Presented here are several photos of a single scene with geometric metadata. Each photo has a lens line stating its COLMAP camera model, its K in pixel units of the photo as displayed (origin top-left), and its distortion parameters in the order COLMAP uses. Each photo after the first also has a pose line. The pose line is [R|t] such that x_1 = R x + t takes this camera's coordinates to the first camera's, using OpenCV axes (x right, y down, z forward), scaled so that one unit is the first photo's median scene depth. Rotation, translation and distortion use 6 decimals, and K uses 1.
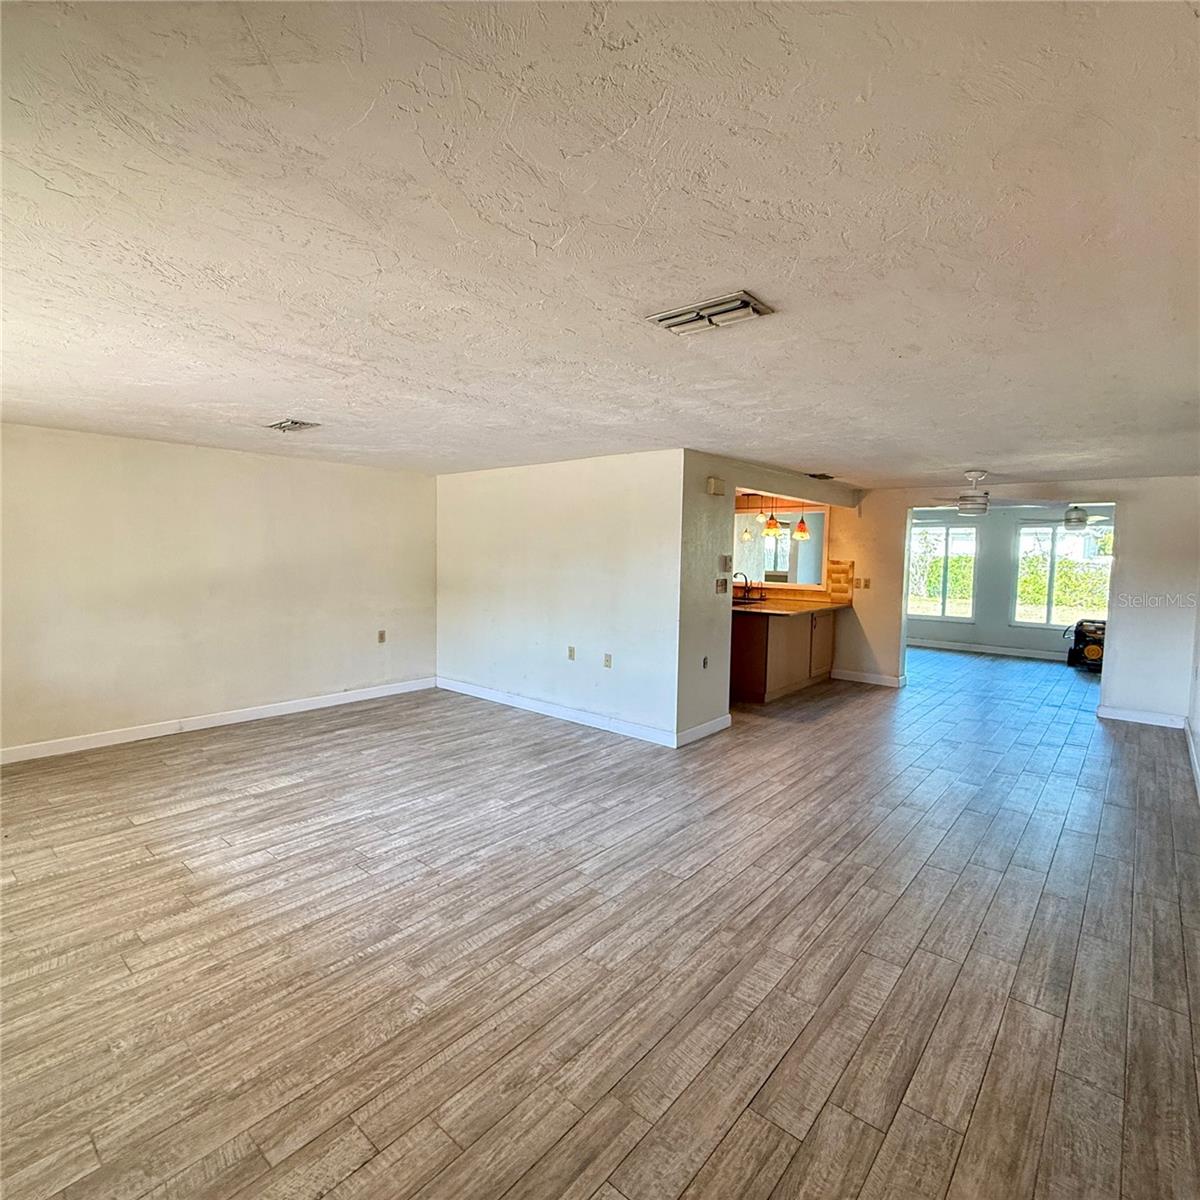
lens RADIAL K [[634.3, 0, 599.9], [0, 634.3, 590.1], [0, 0, 1]] dist [-0.000292, 0.000422]
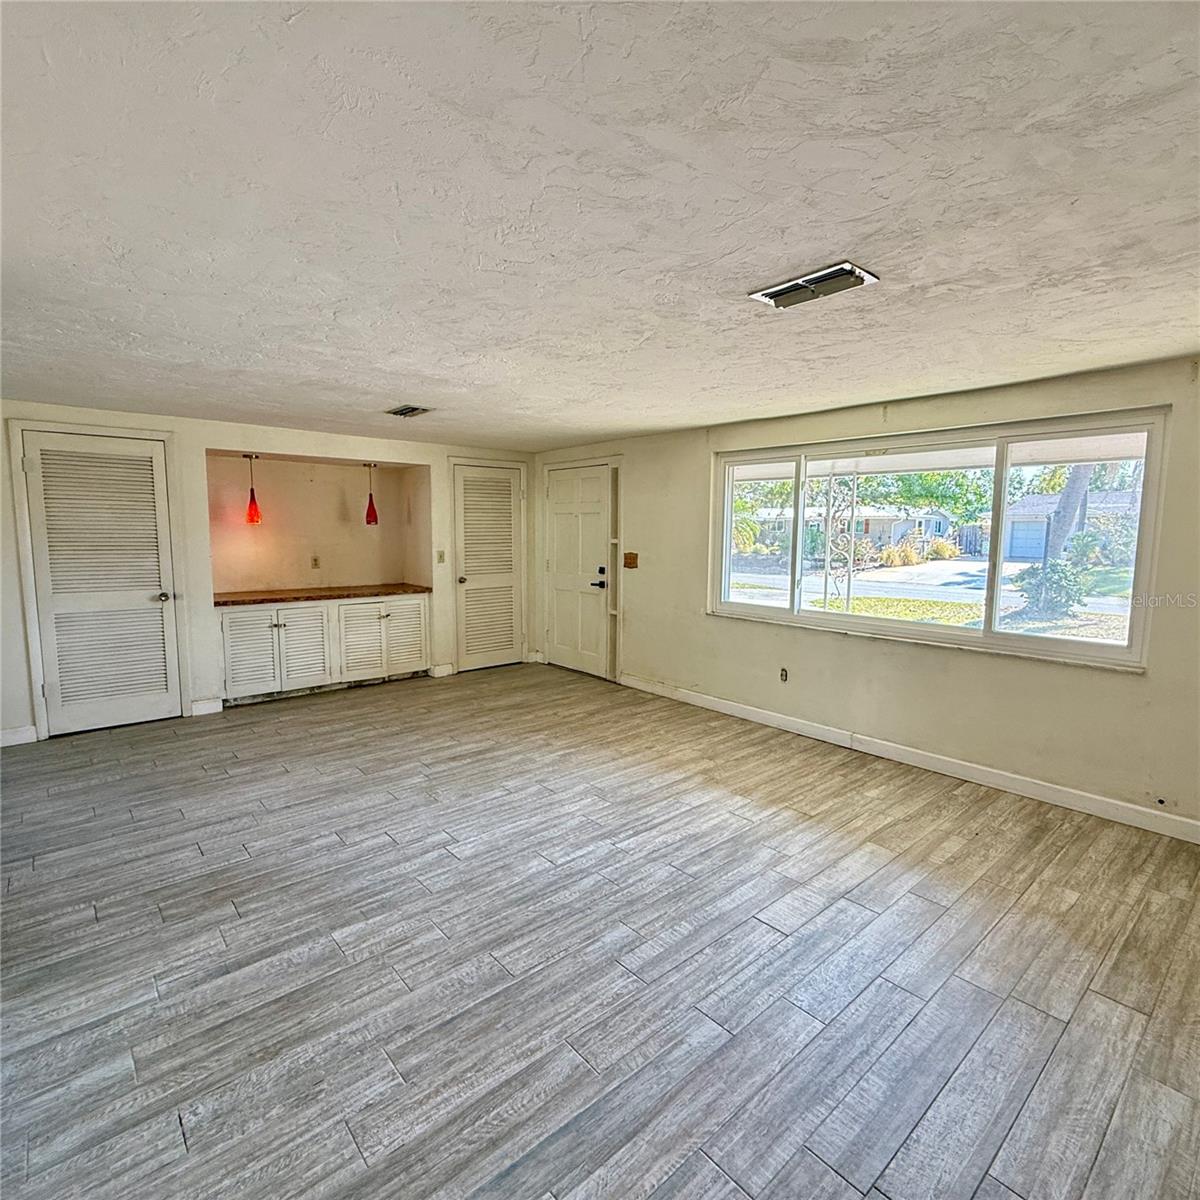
lens RADIAL K [[634.3, 0, 600.5], [0, 634.3, 596.8], [0, 0, 1]] dist [-0.000292, 0.000422]
pose [[-0.989000, -0.038732, 0.142757, -0.472545], [-0.014051, 0.985345, 0.169994, -0.111709], [-0.147249, 0.166118, -0.975050, 1.854211]]
